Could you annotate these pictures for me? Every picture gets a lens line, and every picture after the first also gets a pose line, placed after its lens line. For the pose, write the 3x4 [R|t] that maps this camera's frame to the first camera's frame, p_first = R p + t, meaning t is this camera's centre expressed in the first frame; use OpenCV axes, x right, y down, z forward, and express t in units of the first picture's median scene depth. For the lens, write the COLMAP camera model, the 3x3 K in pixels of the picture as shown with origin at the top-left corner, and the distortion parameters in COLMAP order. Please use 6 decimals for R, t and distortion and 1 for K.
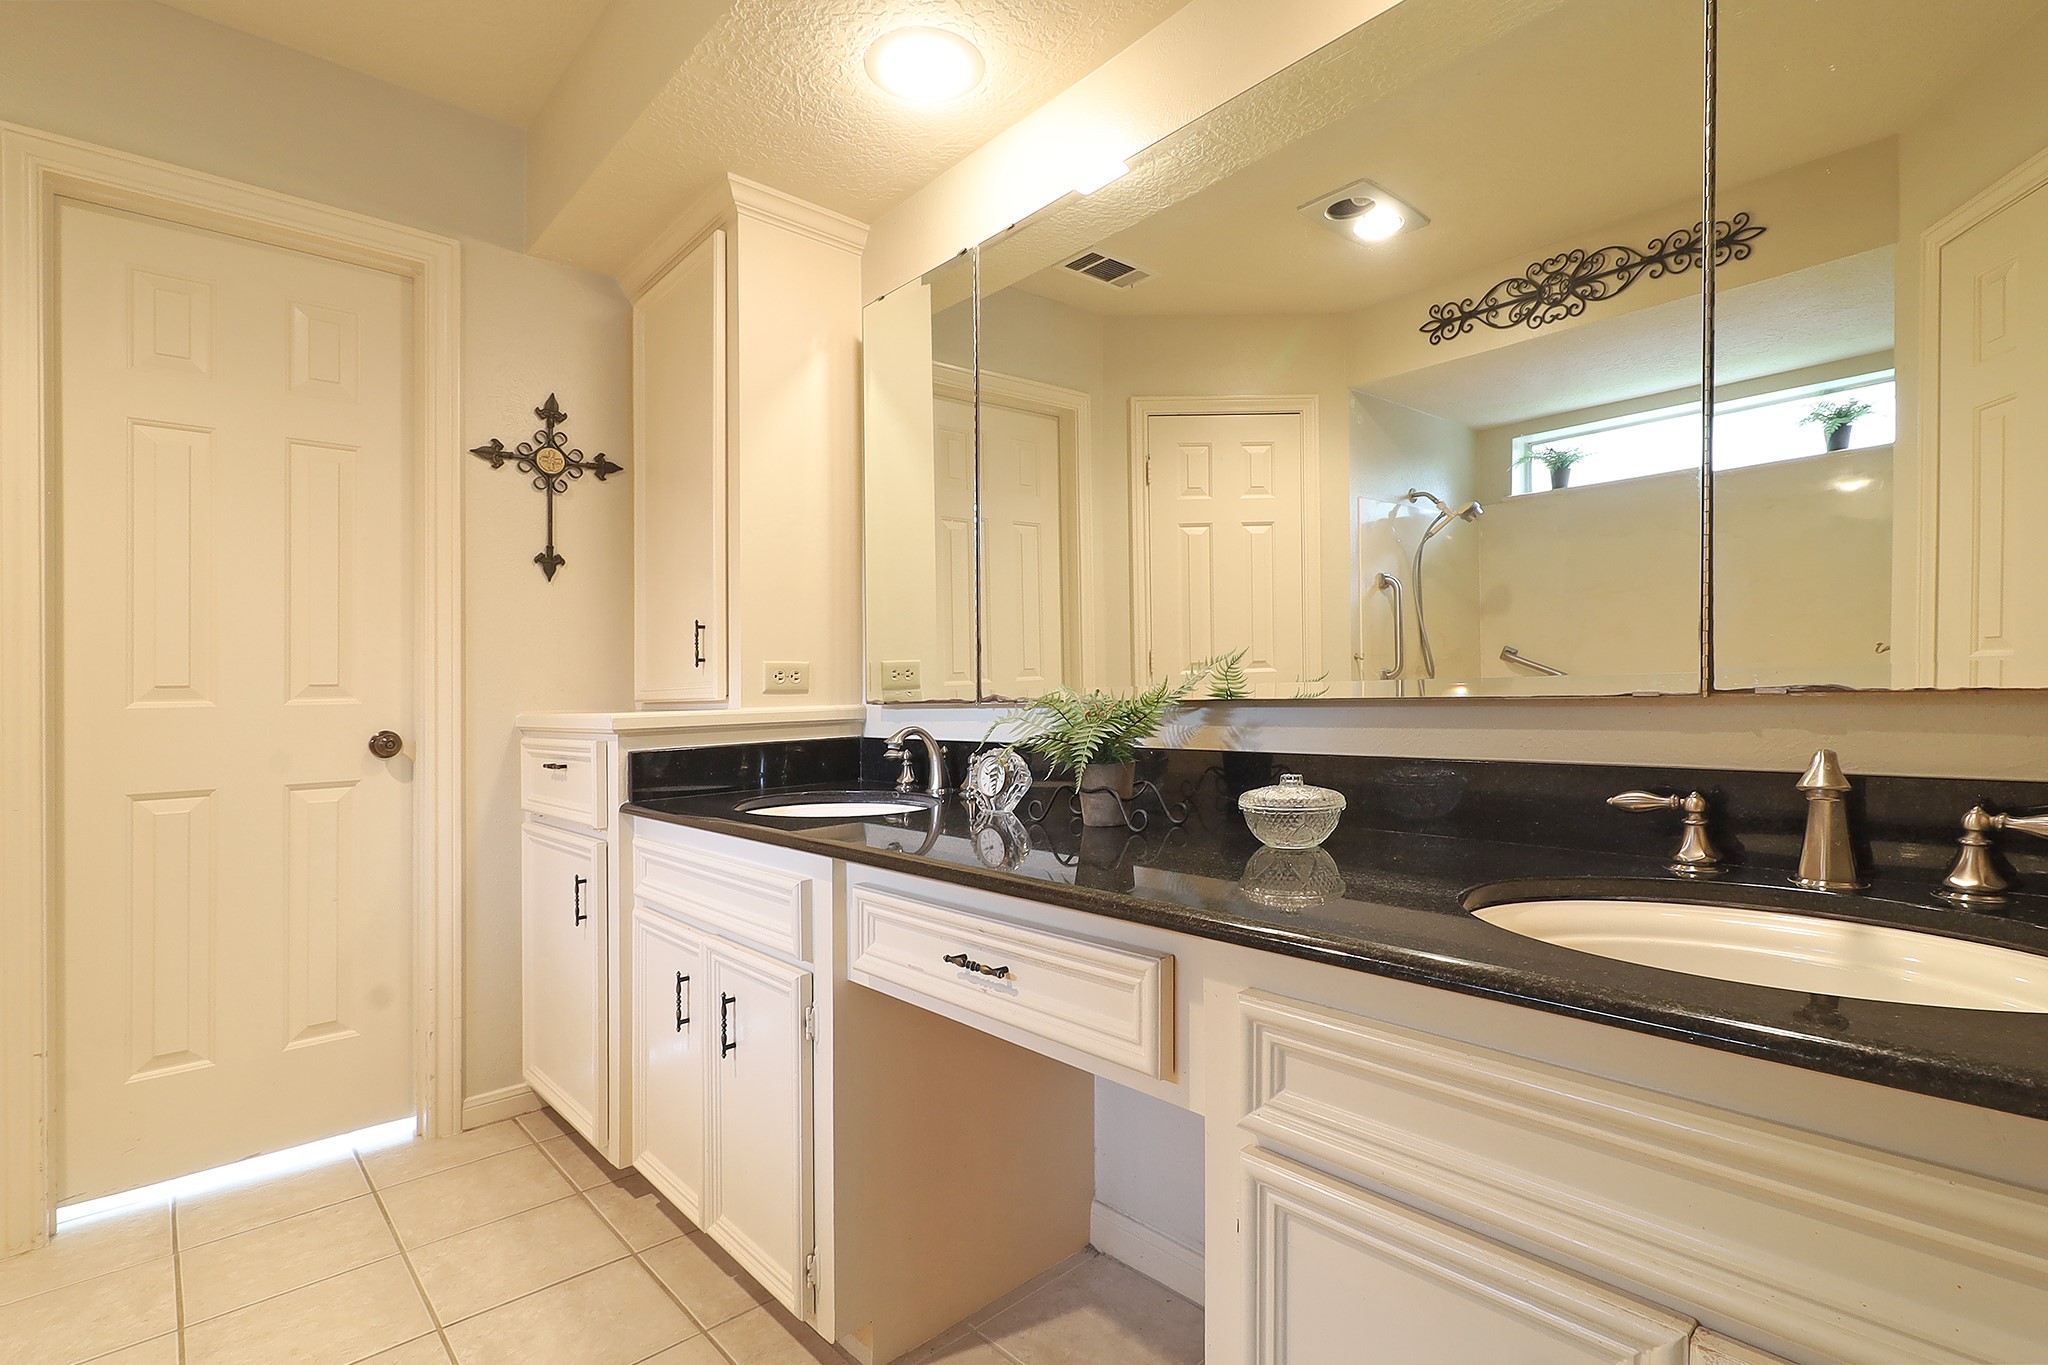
lens RADIAL K [[958.7, 0, 1024.0], [0, 958.7, 682.5], [0, 0, 1]] dist [0.001650, 0.000302]
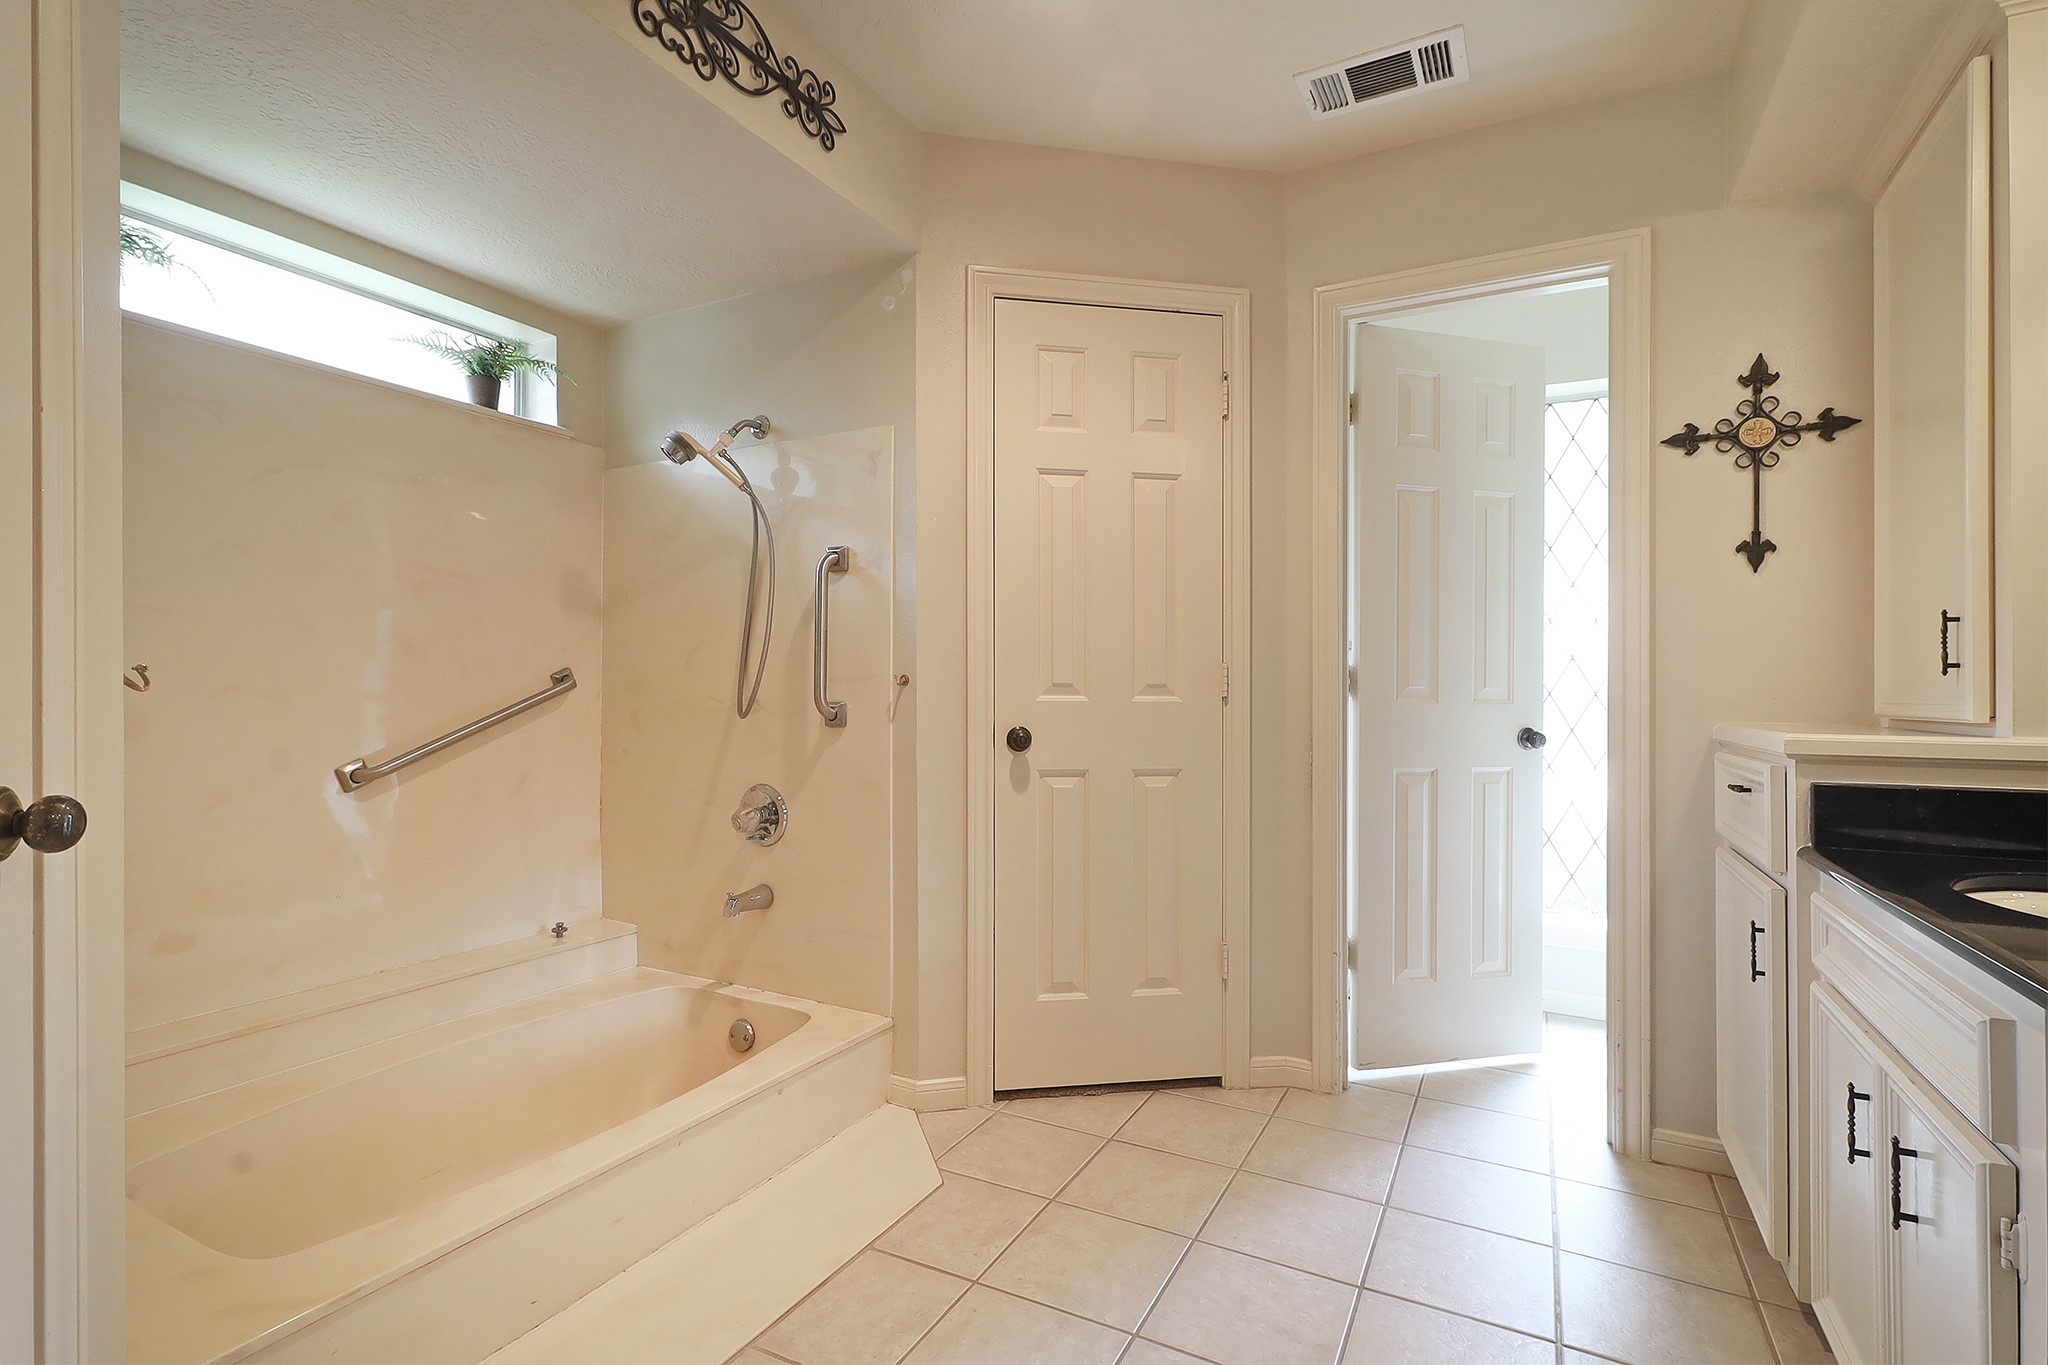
lens RADIAL K [[952.7, 0, 1027.1], [0, 952.7, 661.7], [0, 0, 1]] dist [0.000776, -0.000026]
pose [[0.336435, -0.000834, -0.941706, 0.093664], [-0.009338, 0.999947, -0.004221, -0.015446], [0.941660, 0.010213, 0.336410, 0.096578]]
